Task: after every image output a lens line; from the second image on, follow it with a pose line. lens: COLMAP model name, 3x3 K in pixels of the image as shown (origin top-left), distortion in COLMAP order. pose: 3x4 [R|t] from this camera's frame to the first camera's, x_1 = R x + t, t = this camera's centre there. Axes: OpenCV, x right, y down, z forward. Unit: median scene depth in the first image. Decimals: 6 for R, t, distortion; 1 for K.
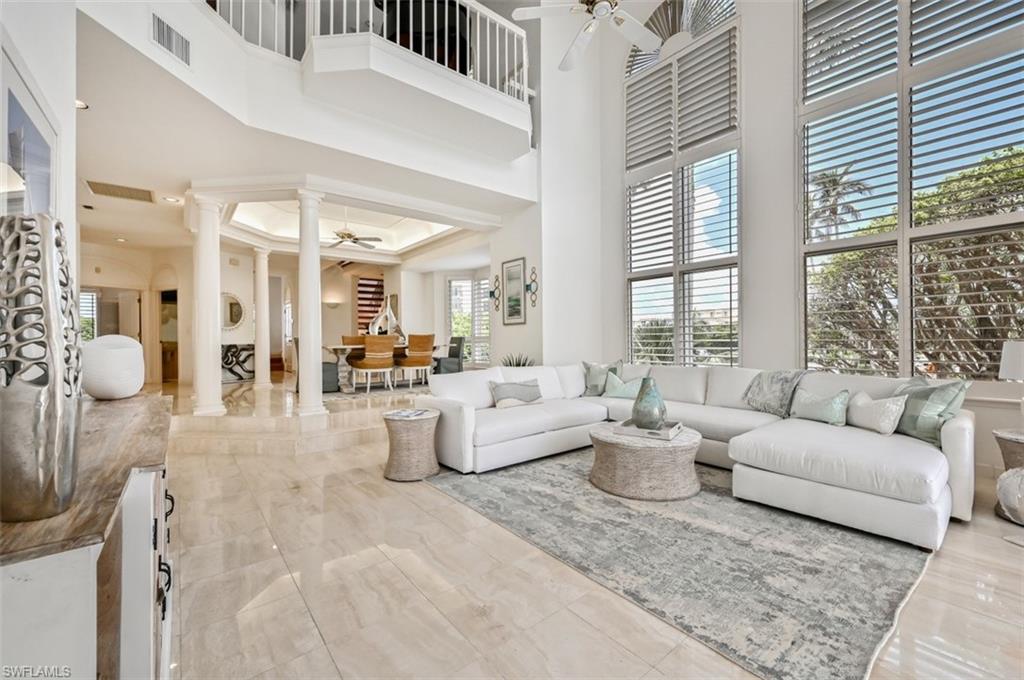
lens RADIAL K [[407.5, 0, 512.0], [0, 407.5, 340.0], [0, 0, 1]] dist [-0.013425, 0.000099]
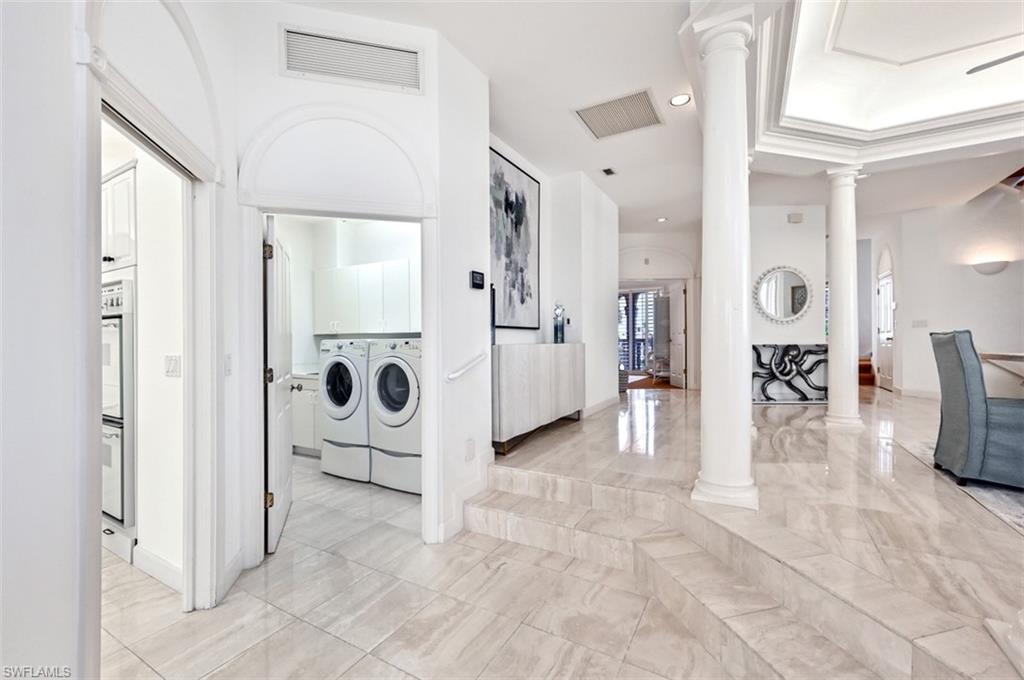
lens RADIAL K [[421.7, 0, 521.4], [0, 421.7, 340.6], [0, 0, 1]] dist [0.001105, 0.000147]
pose [[0.369913, 0.007302, -0.929038, -0.219663], [0.000201, 0.999968, 0.007940, -0.000734], [0.929066, -0.003124, 0.369900, 0.343164]]
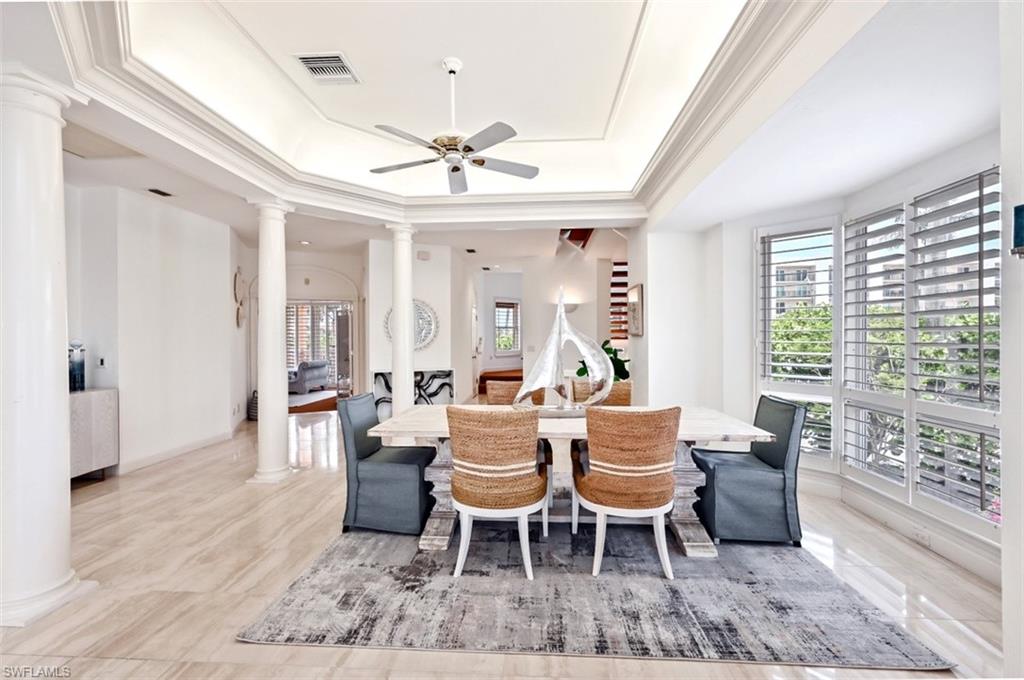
lens RADIAL K [[420.2, 0, 514.7], [0, 420.2, 334.2], [0, 0, 1]] dist [0.004950, -0.000029]
pose [[0.733696, 0.005049, -0.679459, -0.058087], [-0.006829, 0.999977, 0.000057, -0.055191], [0.679444, 0.004598, 0.733713, 0.572540]]
